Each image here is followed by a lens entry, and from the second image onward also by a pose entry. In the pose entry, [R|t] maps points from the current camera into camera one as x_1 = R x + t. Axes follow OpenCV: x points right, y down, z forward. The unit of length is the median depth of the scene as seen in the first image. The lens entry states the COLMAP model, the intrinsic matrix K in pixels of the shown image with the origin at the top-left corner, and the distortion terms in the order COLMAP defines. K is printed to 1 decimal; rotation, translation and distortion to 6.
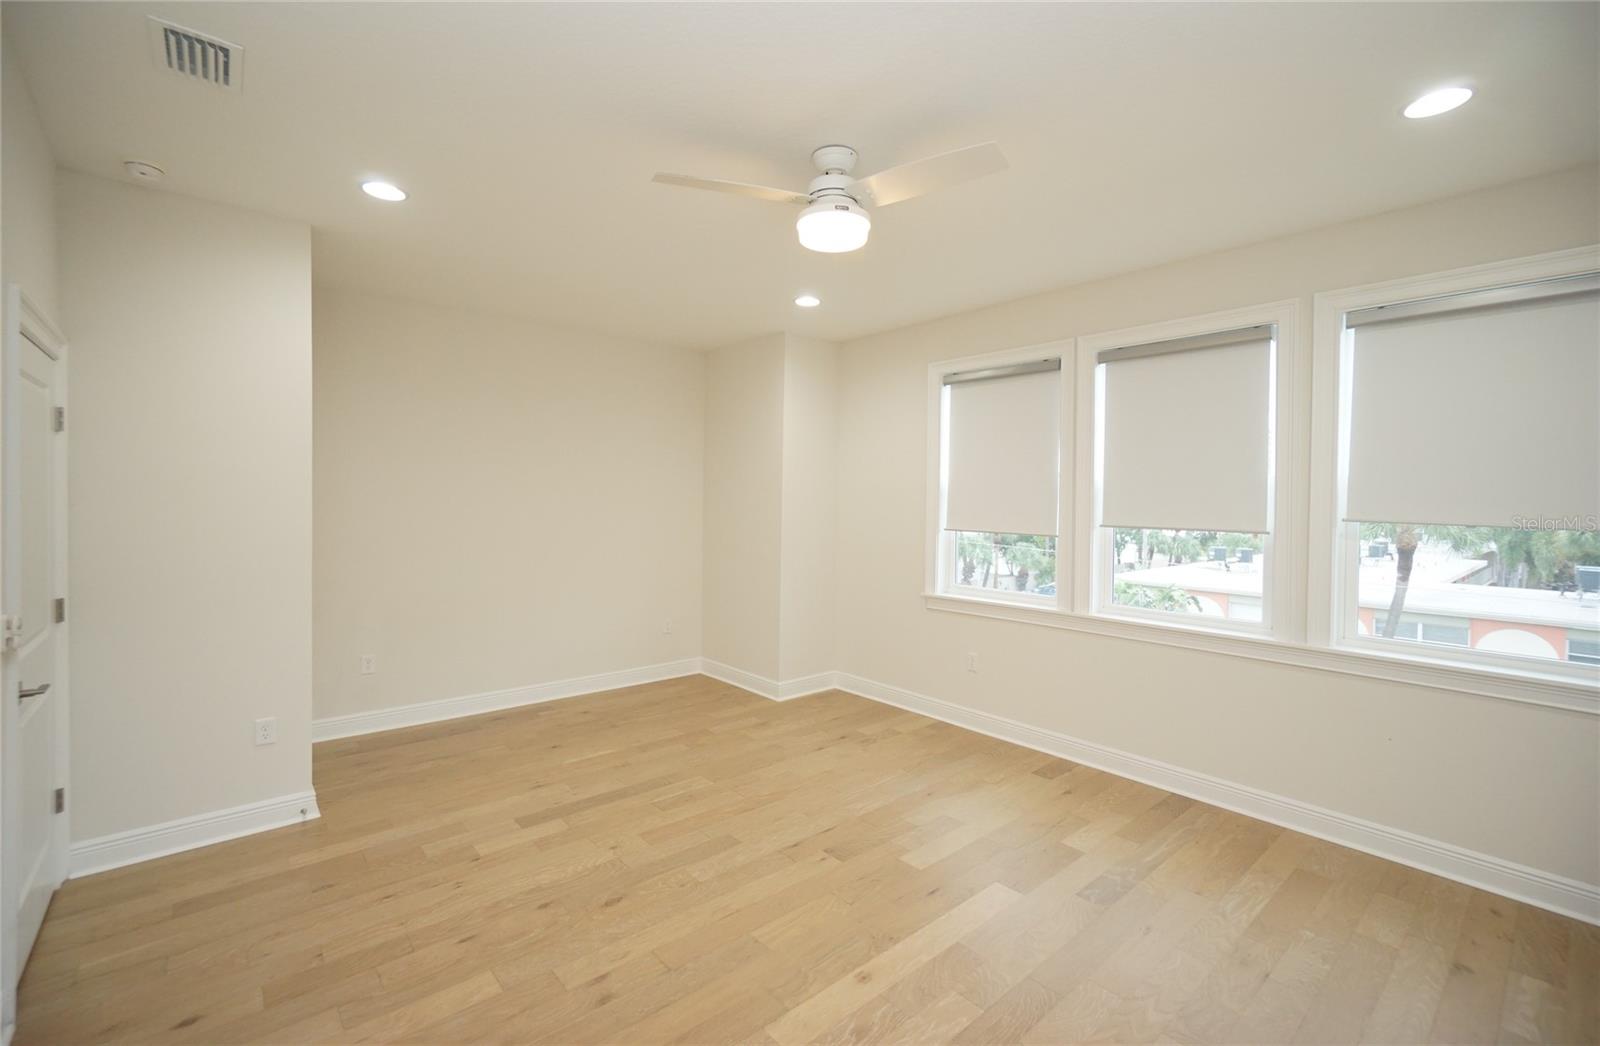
lens RADIAL K [[690.9, 0, 800.0], [0, 690.9, 523.0], [0, 0, 1]] dist [-0.044121, 0.018684]
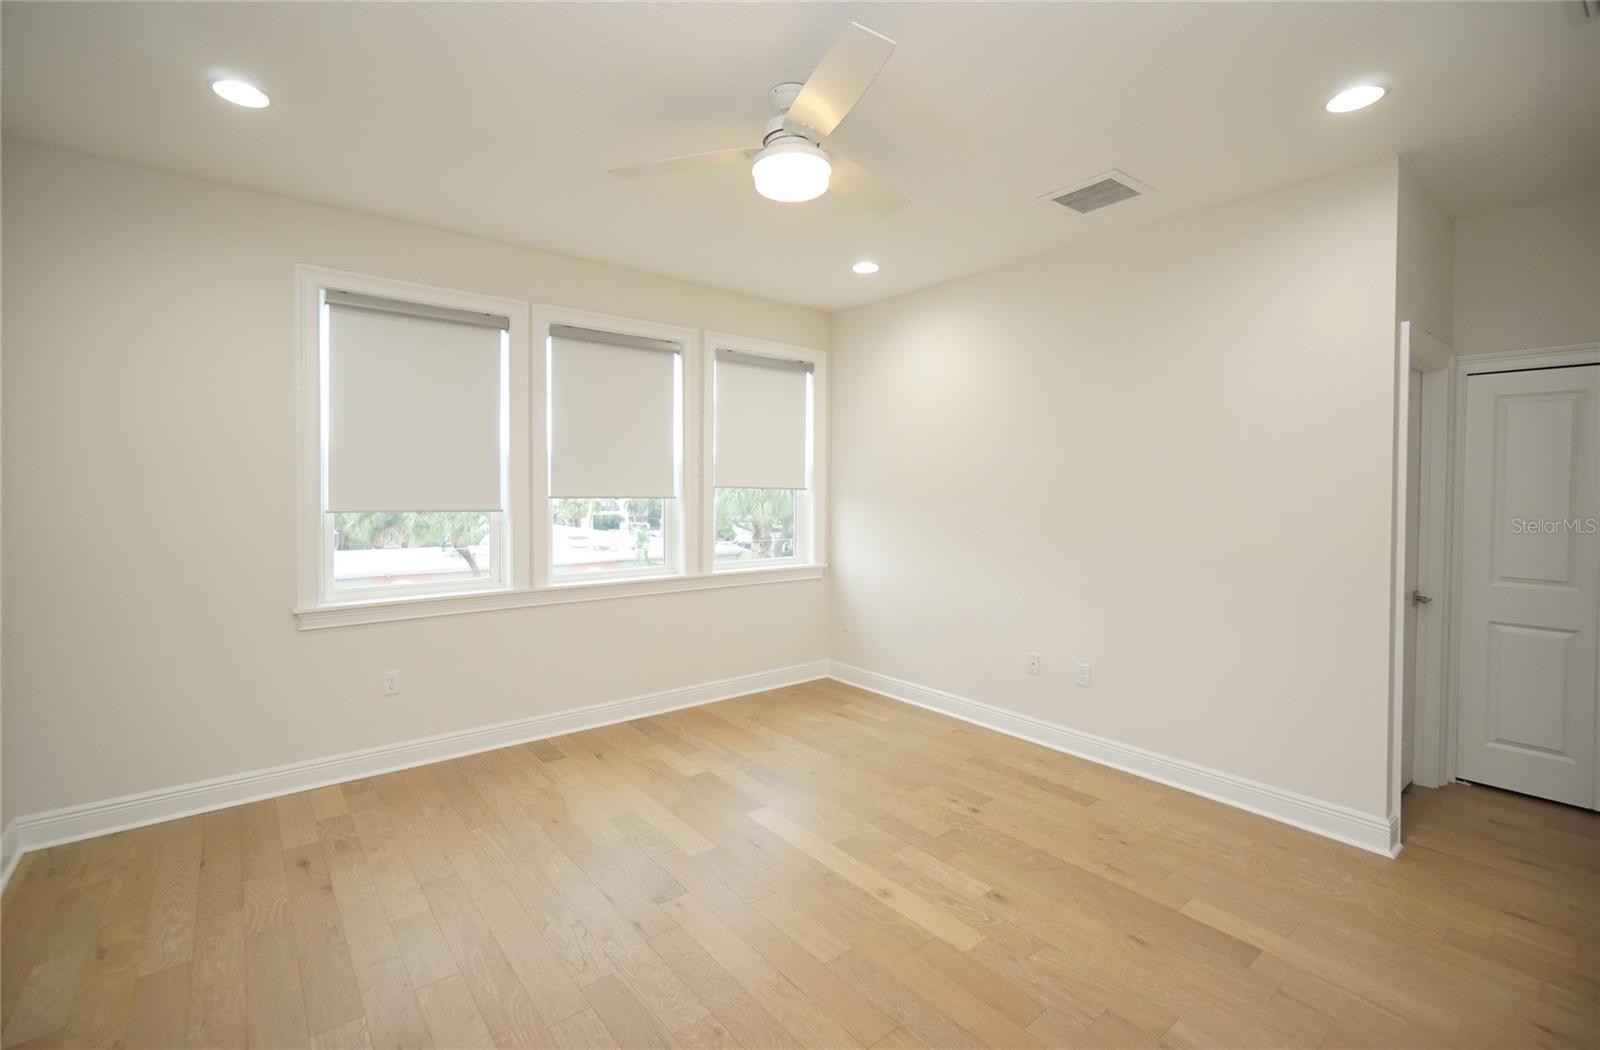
lens RADIAL K [[694.0, 0, 798.7], [0, 694.0, 498.7], [0, 0, 1]] dist [0.001088, -0.000226]
pose [[0.029150, -0.030930, 0.999096, -0.738741], [0.025304, 0.999224, 0.030196, -0.018094], [-0.999255, 0.024401, 0.029910, 0.773349]]
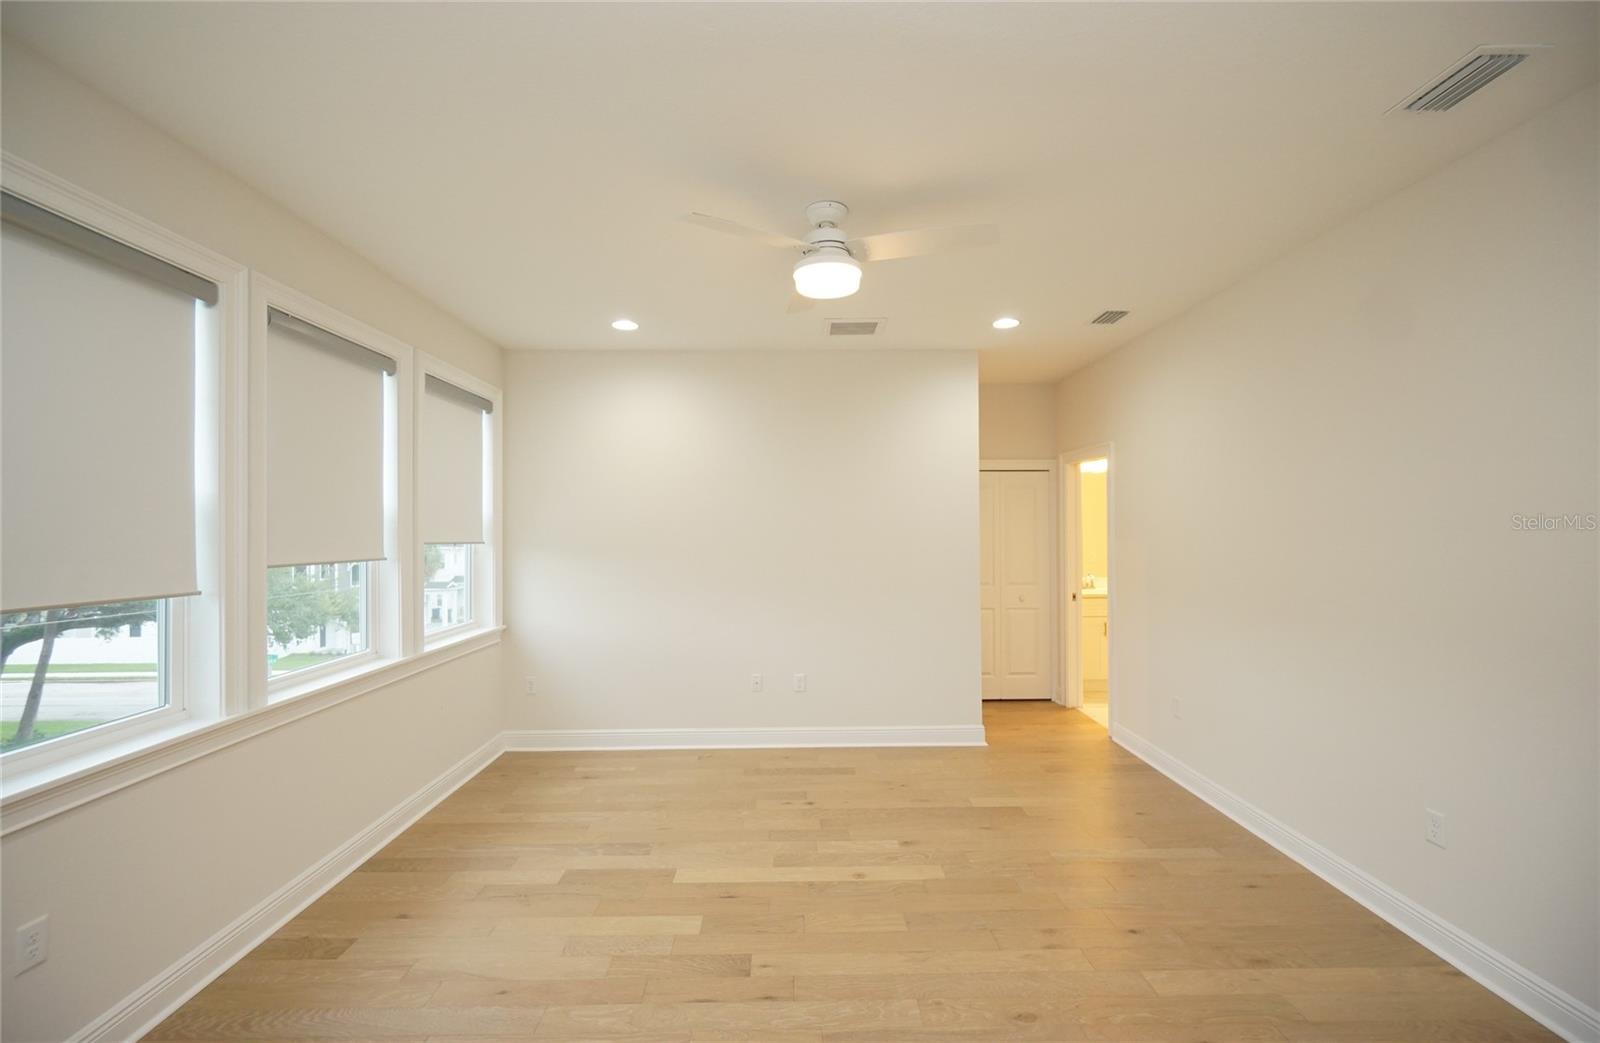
lens RADIAL K [[670.2, 0, 800.0], [0, 670.2, 521.5], [0, 0, 1]] dist [-0.013078, 0.013208]
pose [[-0.764321, -0.004004, 0.644823, -0.489131], [0.012005, 0.999719, 0.020437, -0.058667], [-0.644724, 0.023362, -0.764059, 1.489502]]
